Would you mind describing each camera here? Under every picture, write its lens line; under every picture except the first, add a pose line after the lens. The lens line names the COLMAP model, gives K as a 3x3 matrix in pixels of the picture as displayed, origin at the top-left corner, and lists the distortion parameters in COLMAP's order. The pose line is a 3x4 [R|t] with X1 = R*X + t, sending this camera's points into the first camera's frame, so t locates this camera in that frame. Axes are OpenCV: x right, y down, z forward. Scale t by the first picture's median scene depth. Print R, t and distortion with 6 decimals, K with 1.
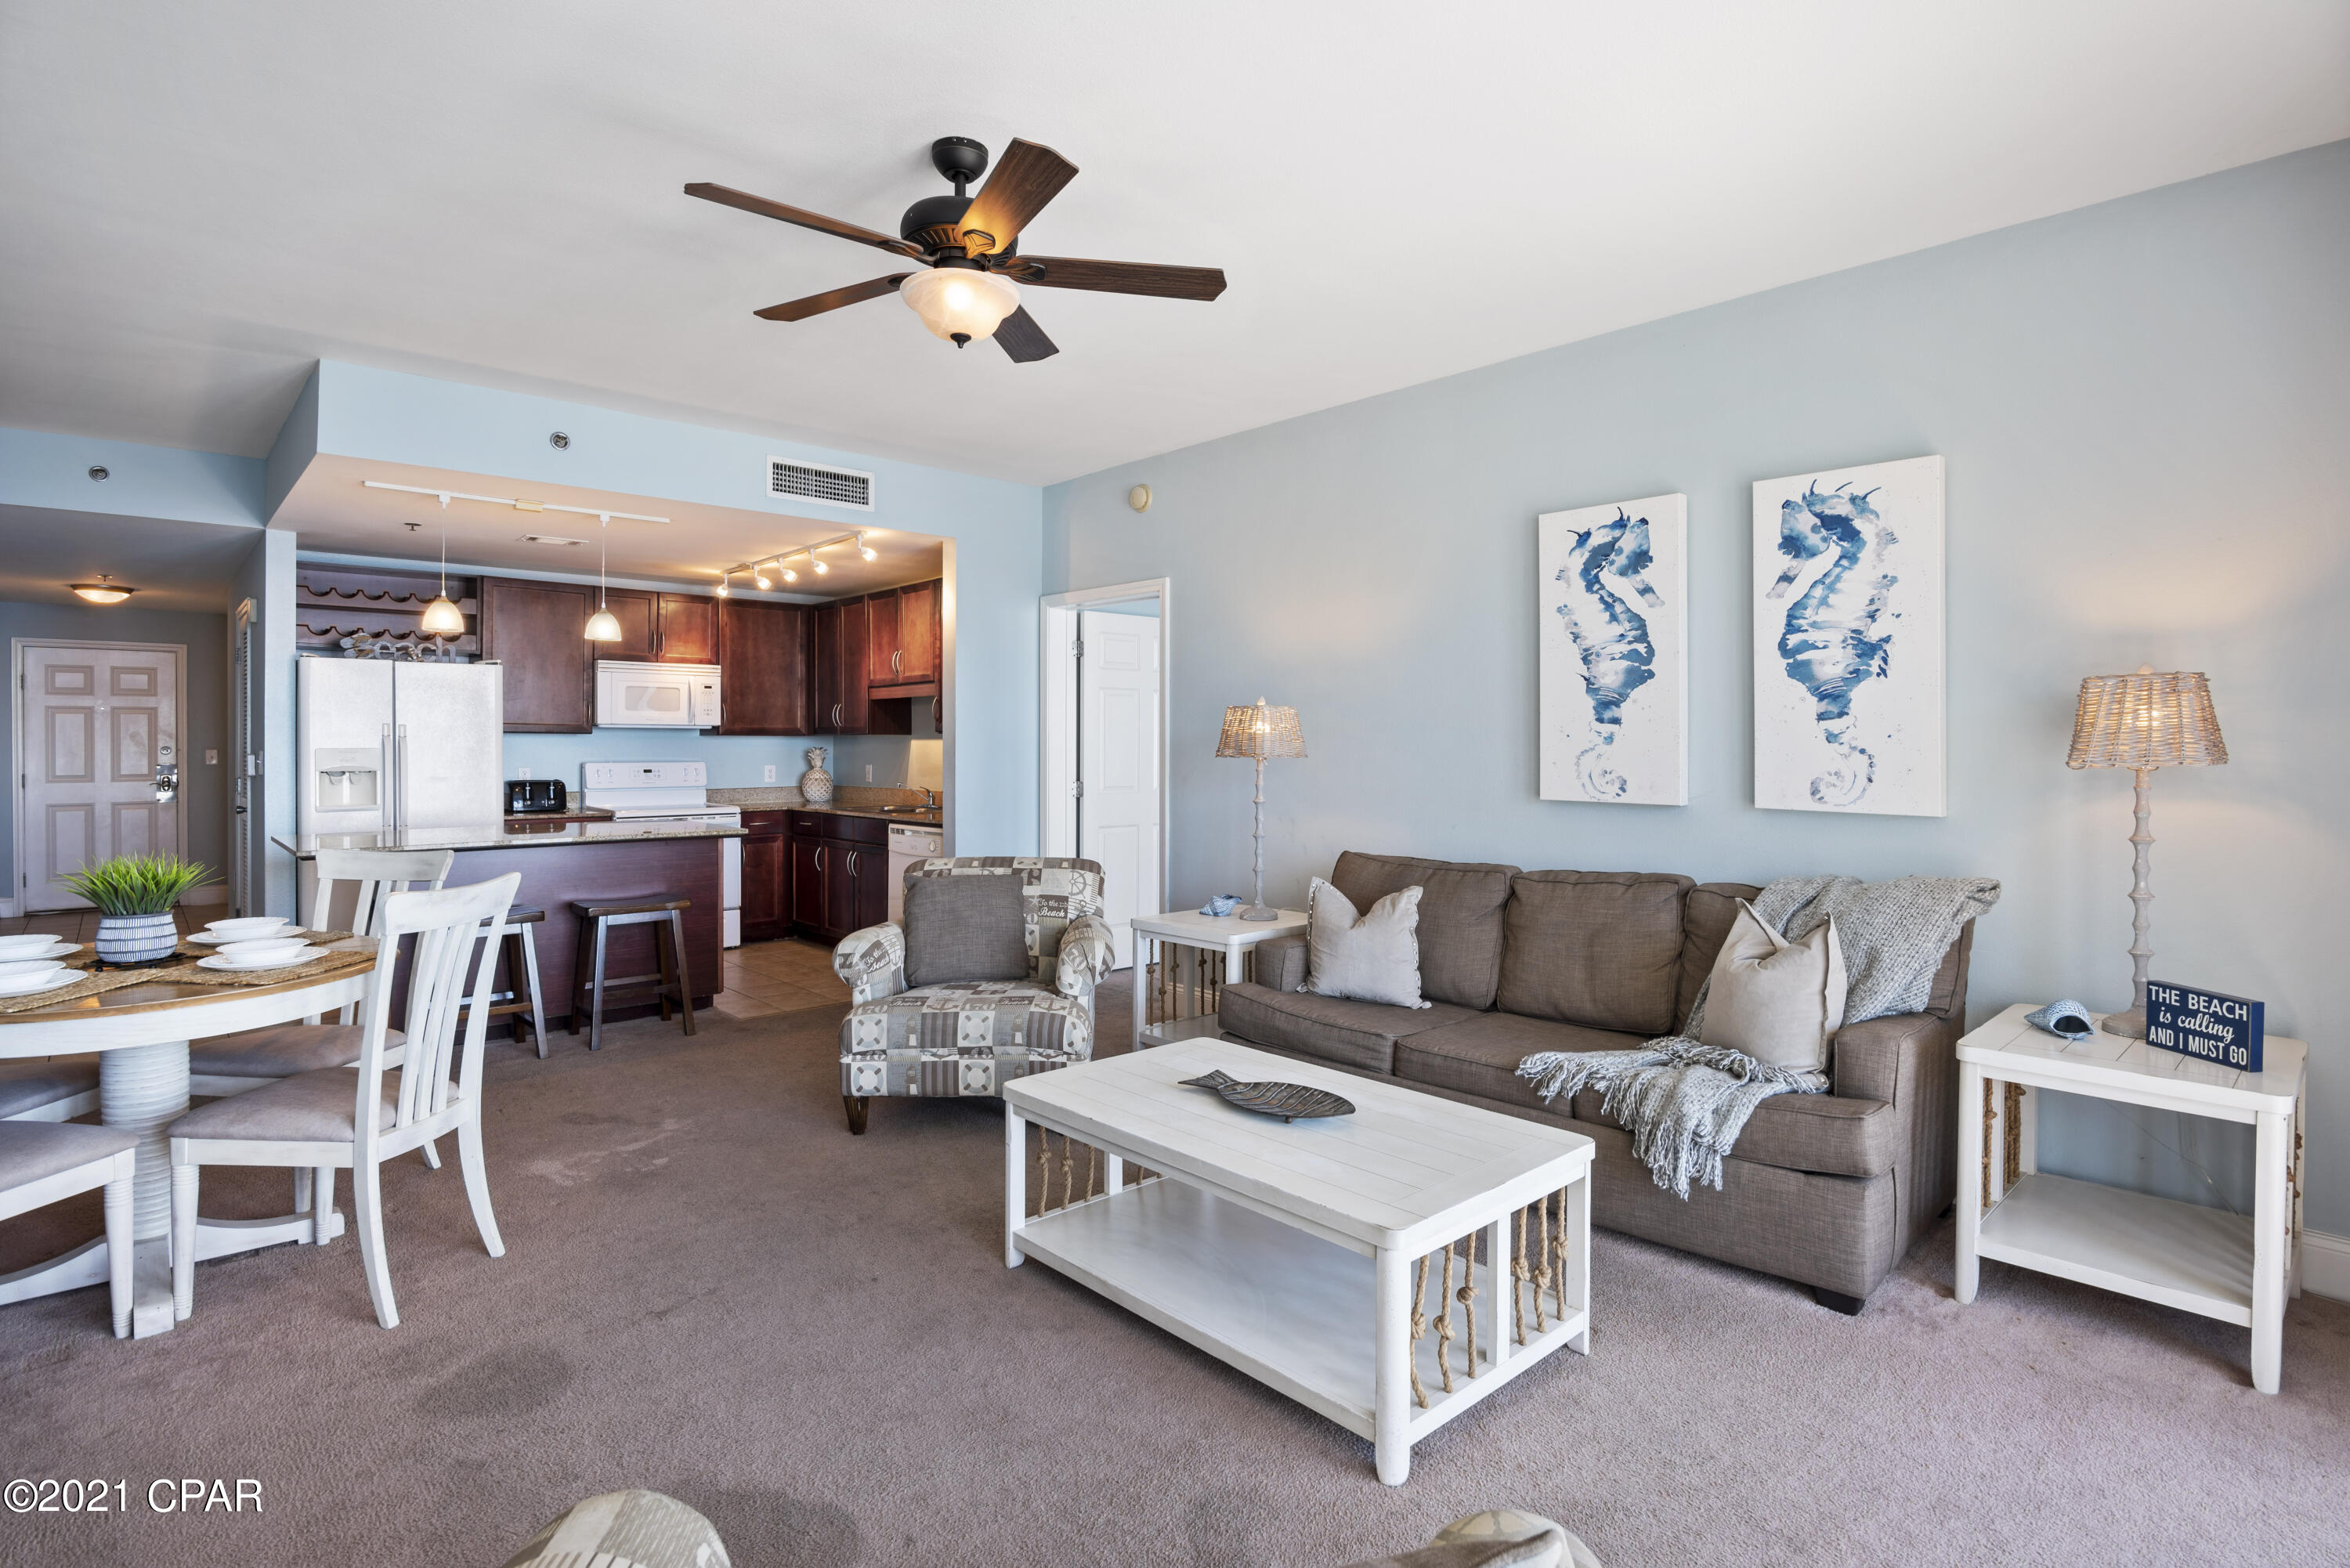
lens RADIAL K [[1196.0, 0, 1191.0], [0, 1196.0, 752.5], [0, 0, 1]] dist [-0.020258, -0.003174]
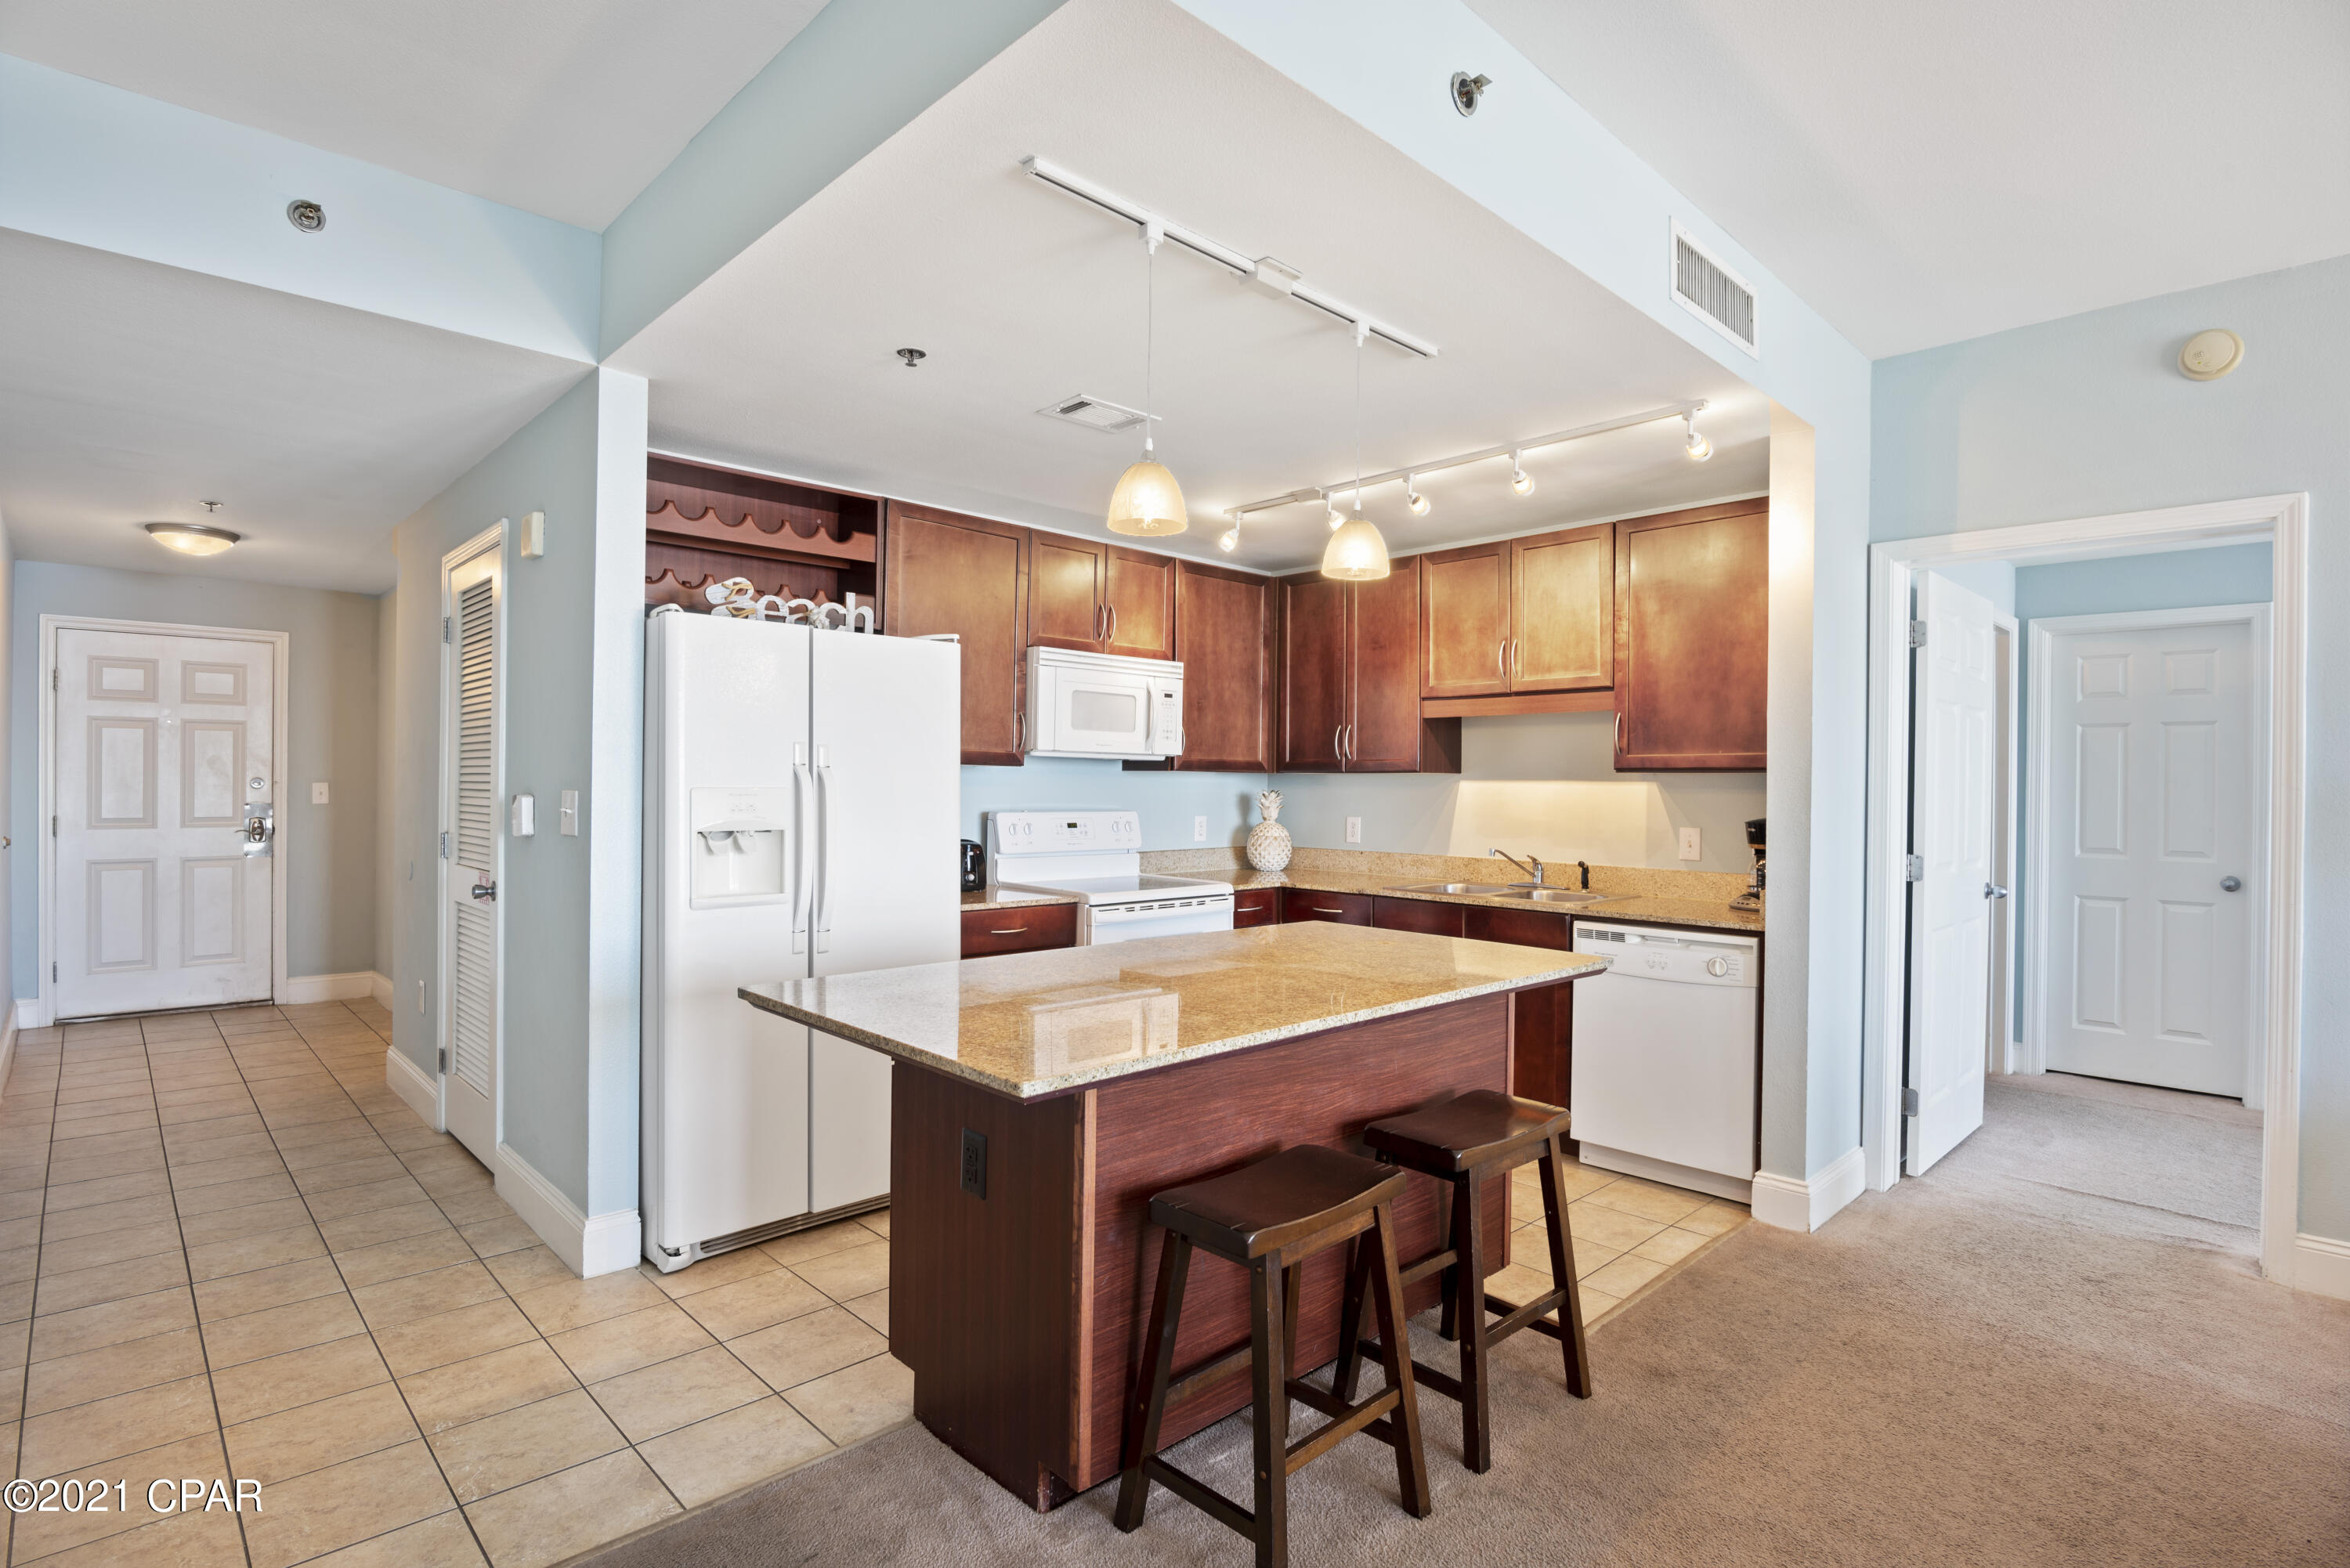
lens RADIAL K [[1196.0, 0, 1174.1], [0, 1196.0, 790.4], [0, 0, 1]] dist [-0.020258, -0.003174]
pose [[0.999896, 0.010988, 0.009382, -0.392733], [-0.010966, 0.999937, -0.002391, -0.002123], [-0.009407, 0.002288, 0.999953, 0.346263]]
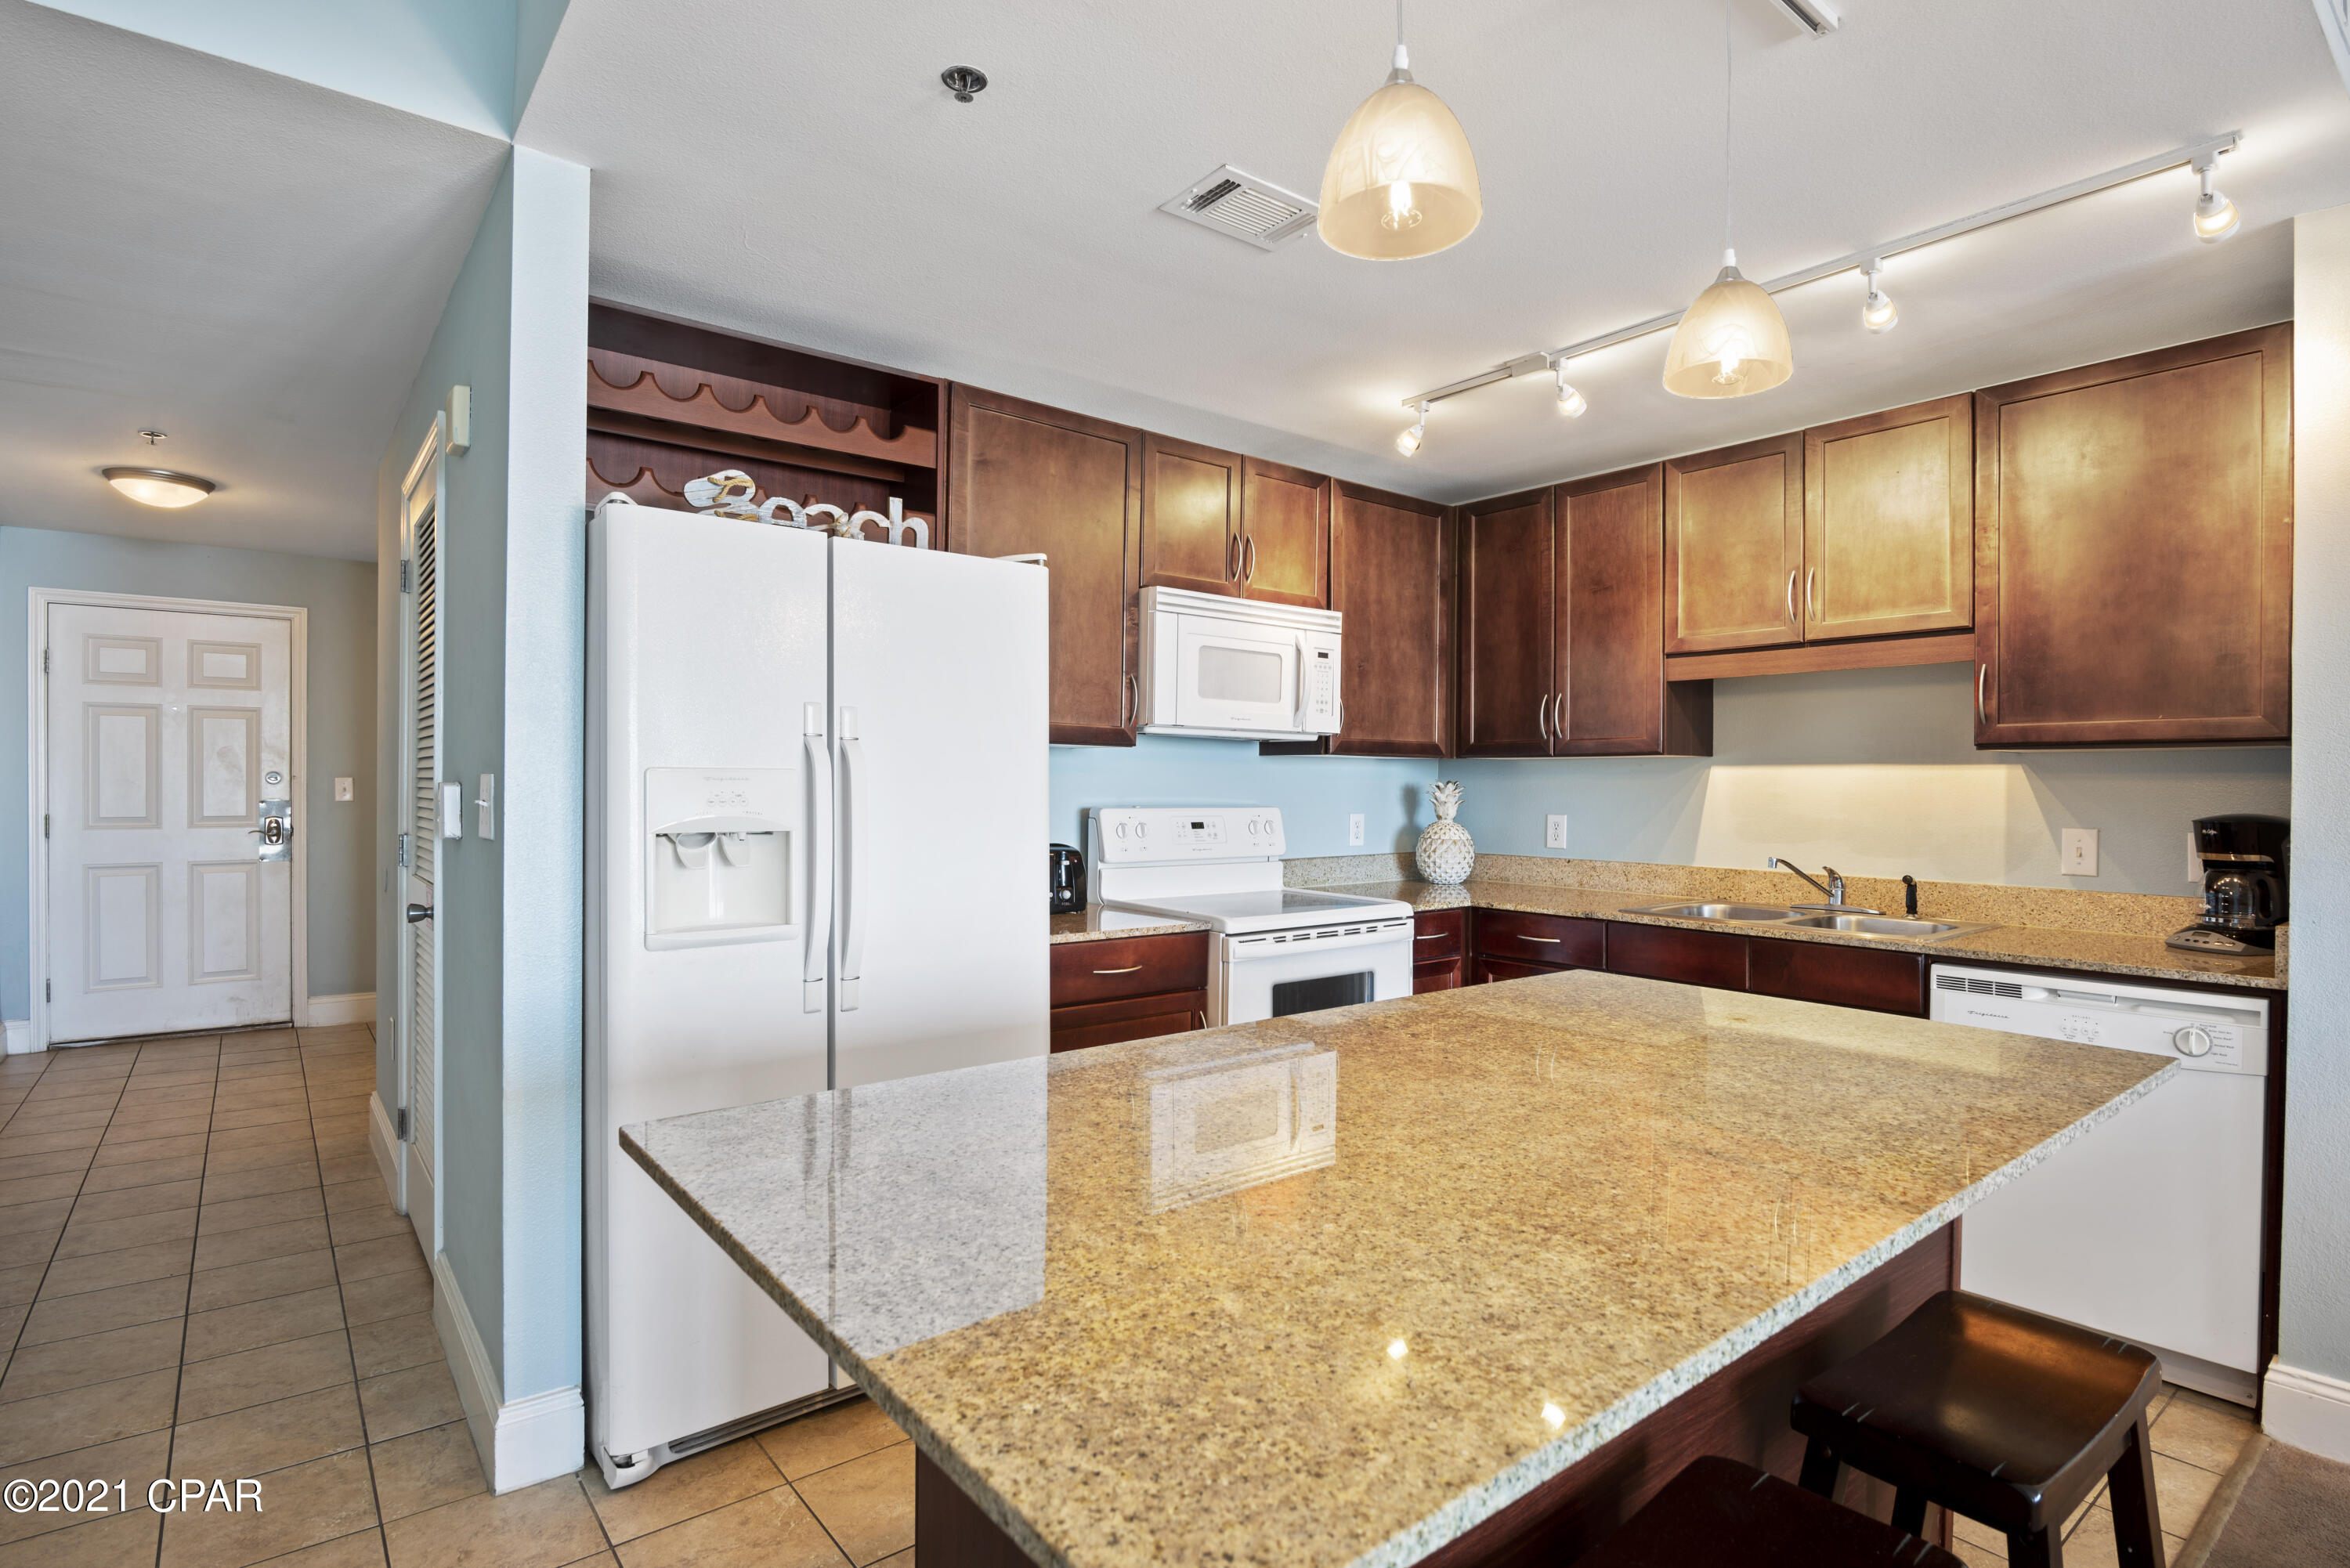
lens RADIAL K [[1196.0, 0, 1168.8], [0, 1196.0, 798.9], [0, 0, 1]] dist [-0.020258, -0.003174]
pose [[0.996727, 0.009451, -0.080293, -0.412655], [-0.009088, 0.999947, 0.004885, 0.002311], [0.080335, -0.004140, 0.996759, 0.489412]]
